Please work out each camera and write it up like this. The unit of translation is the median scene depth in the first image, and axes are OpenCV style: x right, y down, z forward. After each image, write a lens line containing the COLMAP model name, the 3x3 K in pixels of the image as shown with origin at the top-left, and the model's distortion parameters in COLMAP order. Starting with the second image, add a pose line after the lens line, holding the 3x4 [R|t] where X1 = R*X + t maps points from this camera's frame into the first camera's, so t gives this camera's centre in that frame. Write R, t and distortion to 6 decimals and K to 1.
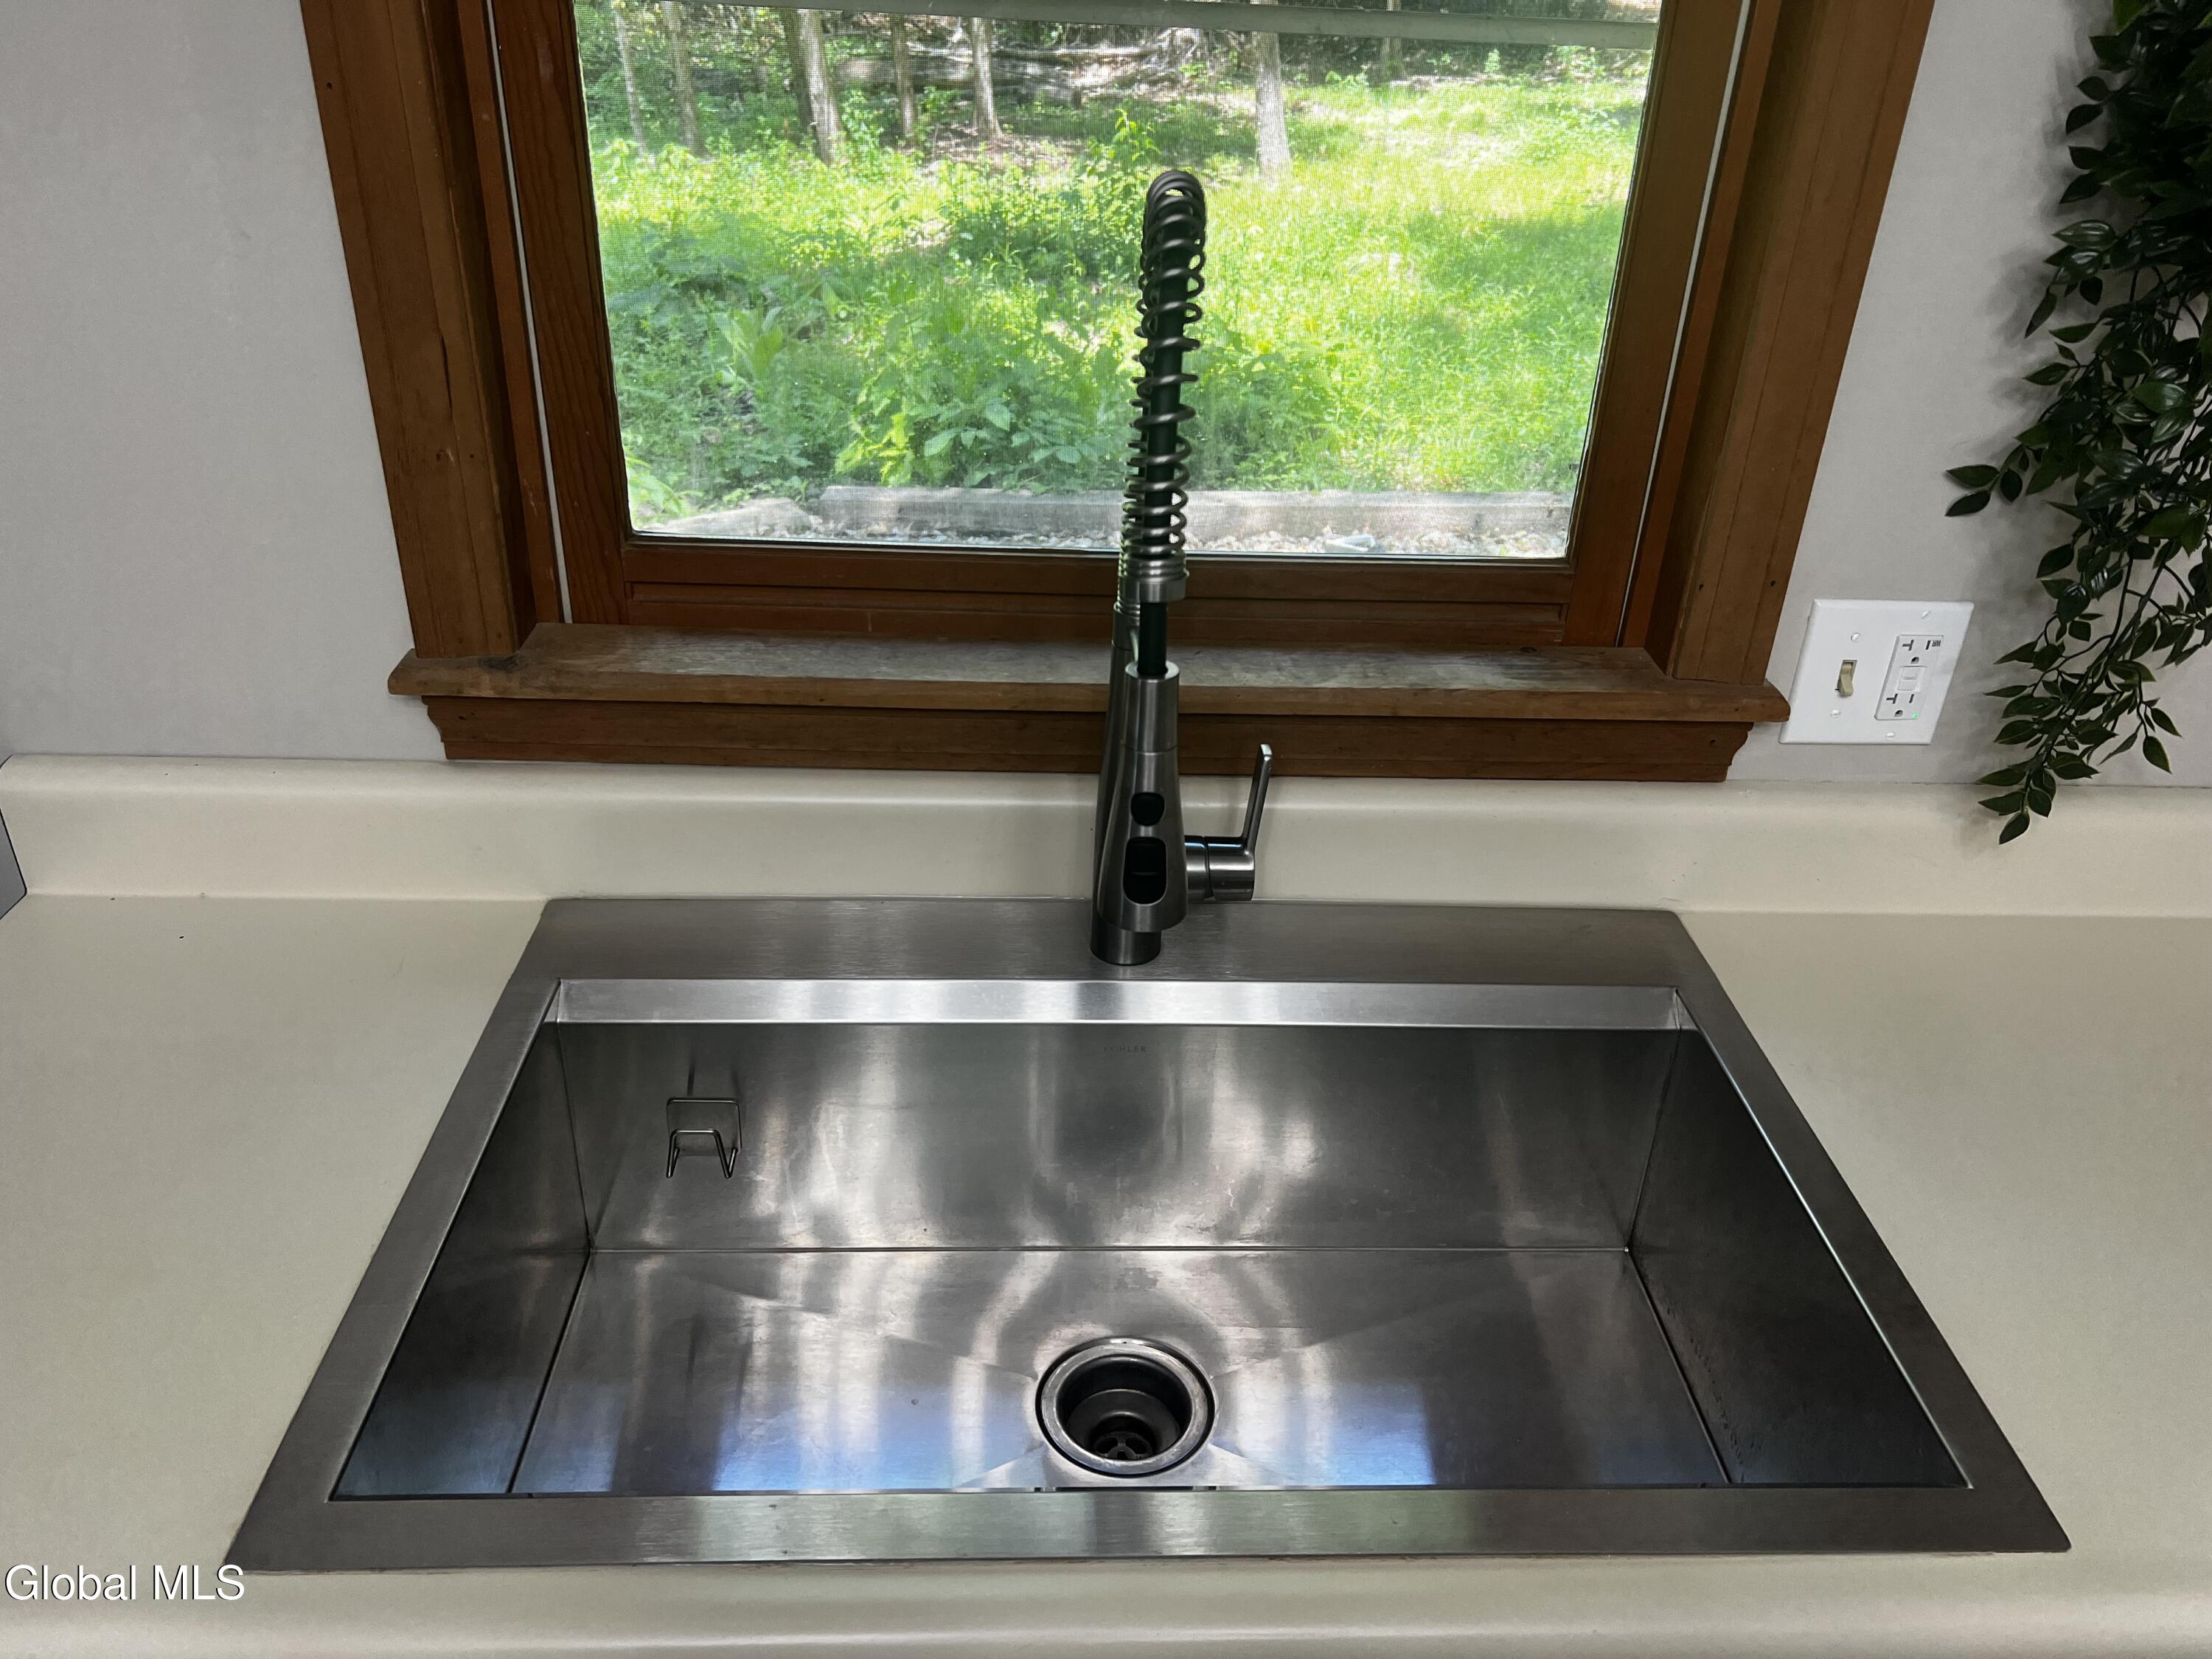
lens RADIAL K [[1666.1, 0, 1144.4], [0, 1666.1, 818.7], [0, 0, 1]] dist [0.059795, -0.068080]
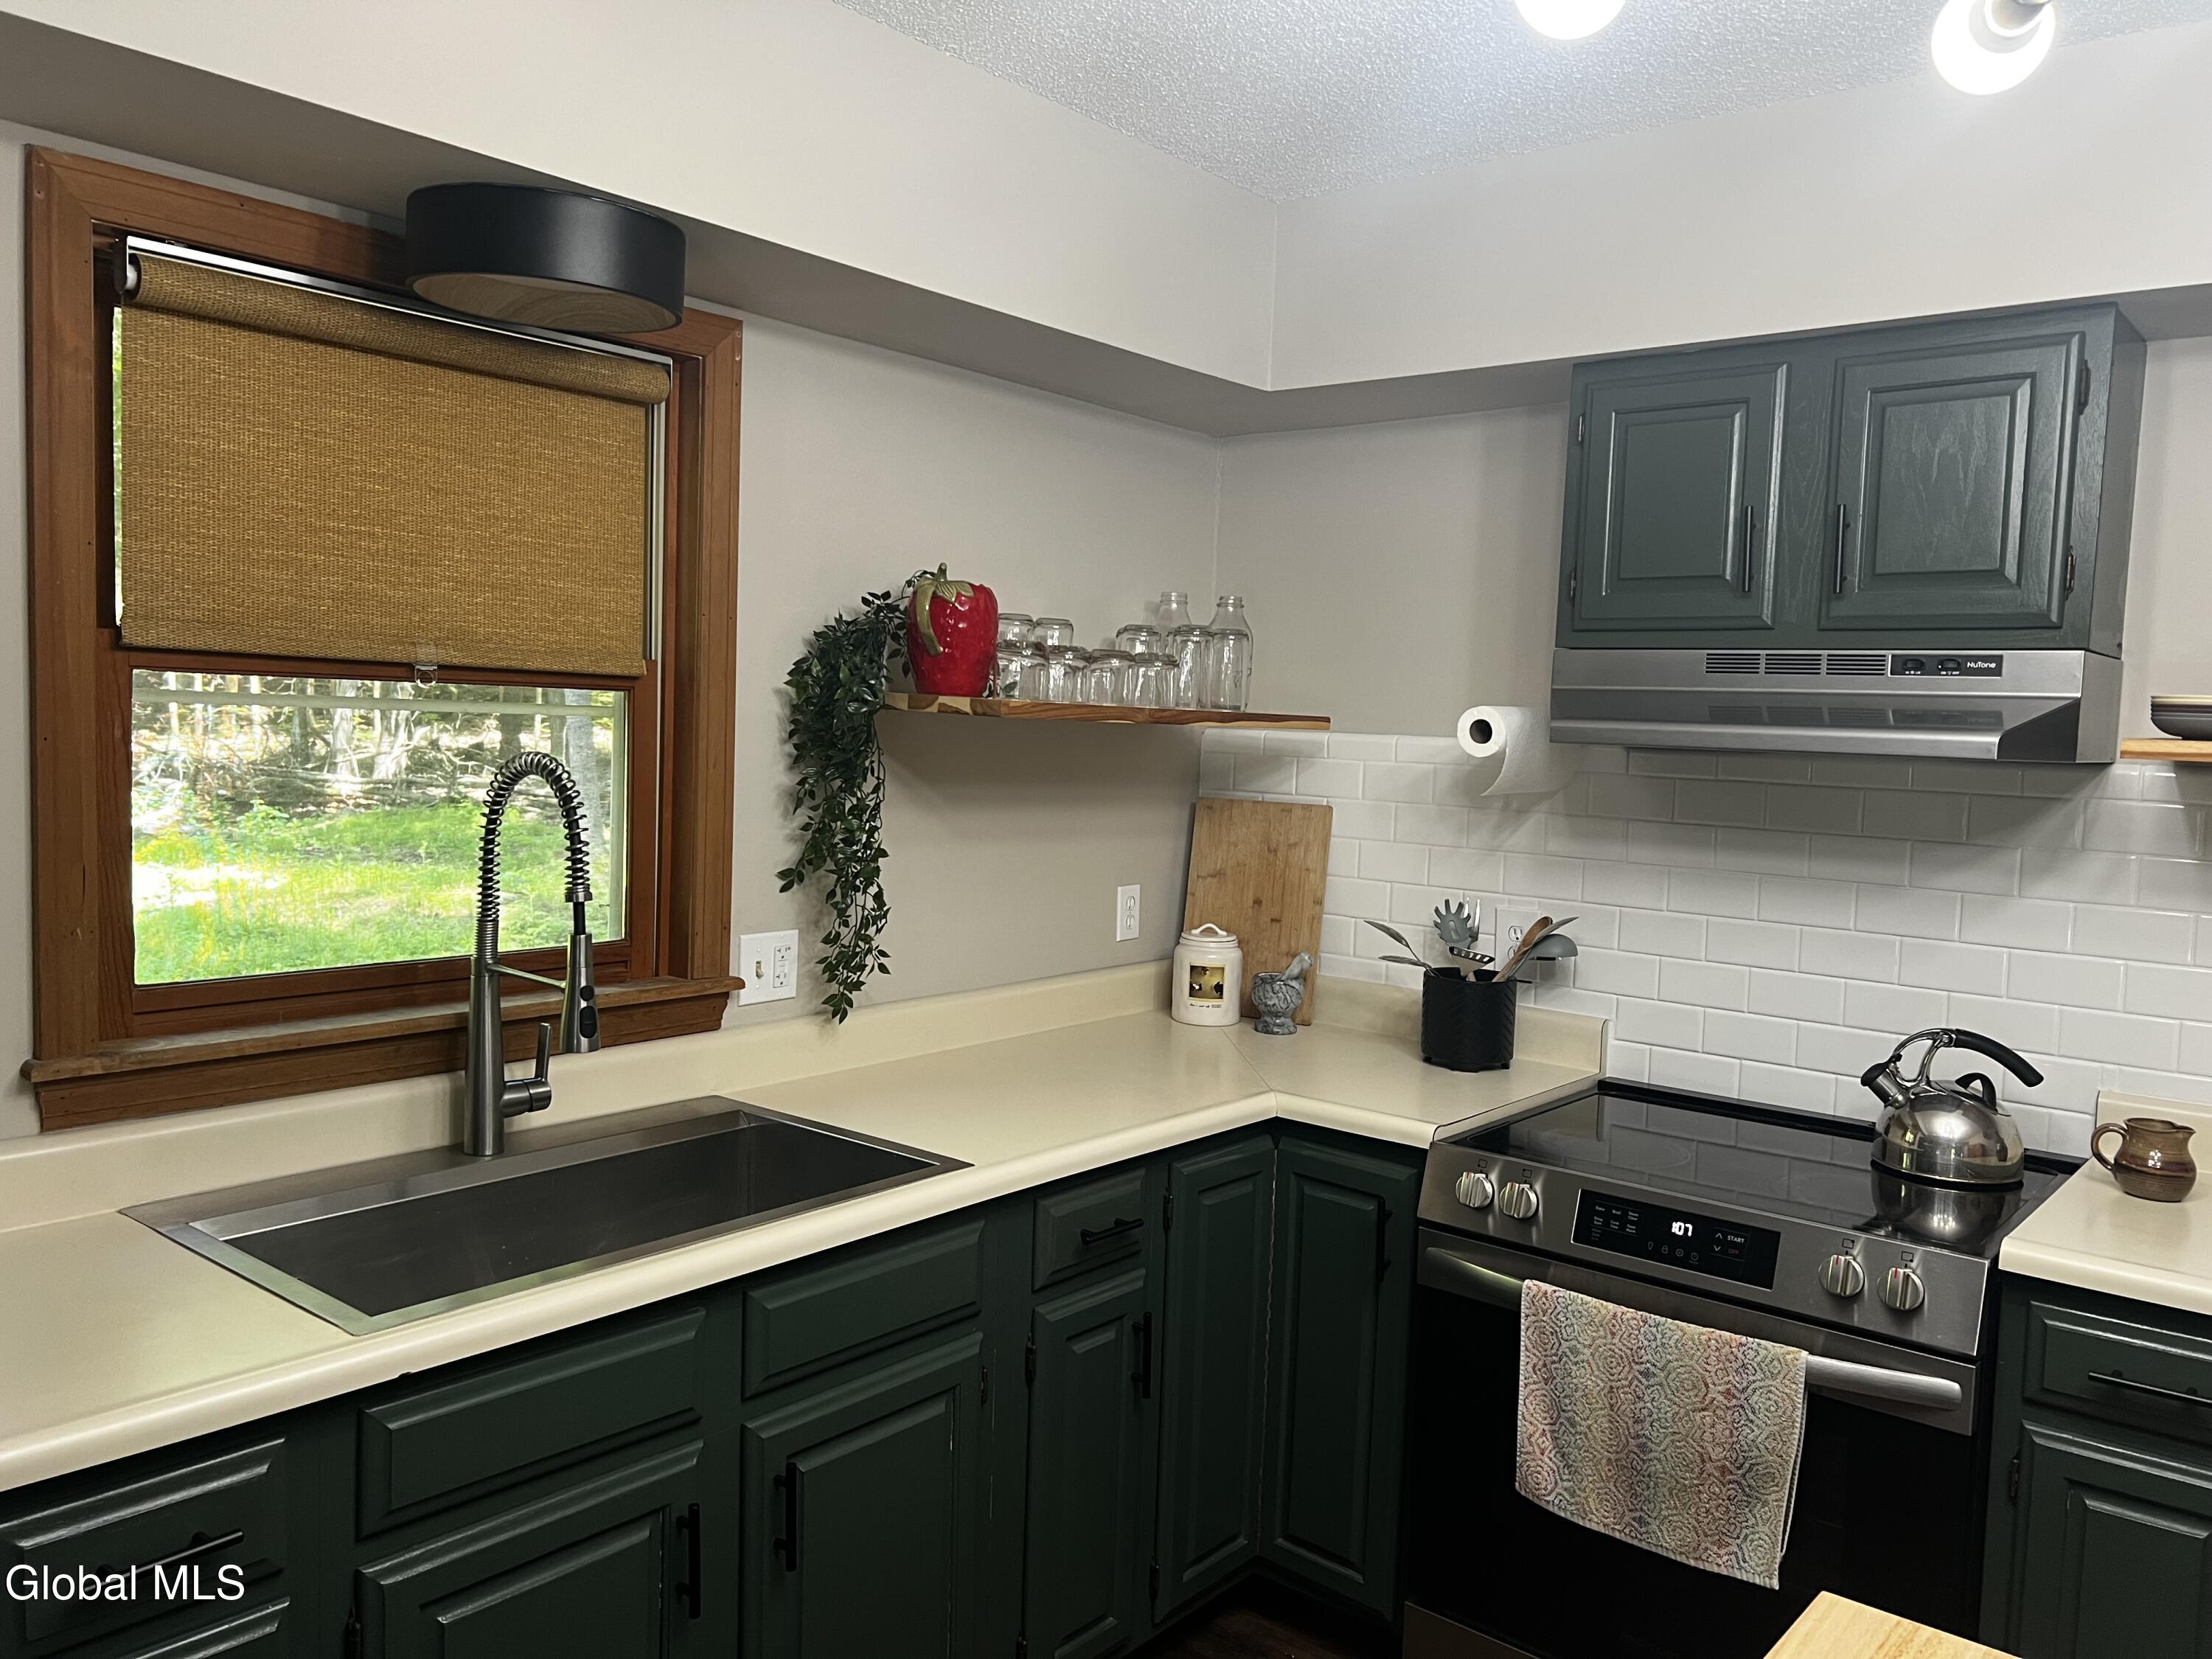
lens RADIAL K [[1666.1, 0, 1104.6], [0, 1666.1, 838.4], [0, 0, 1]] dist [0.059795, -0.068080]
pose [[0.675104, -0.071921, 0.734208, -0.931594], [0.348669, 0.908170, -0.231639, 0.453505], [-0.650126, 0.412376, 0.638186, -0.817415]]
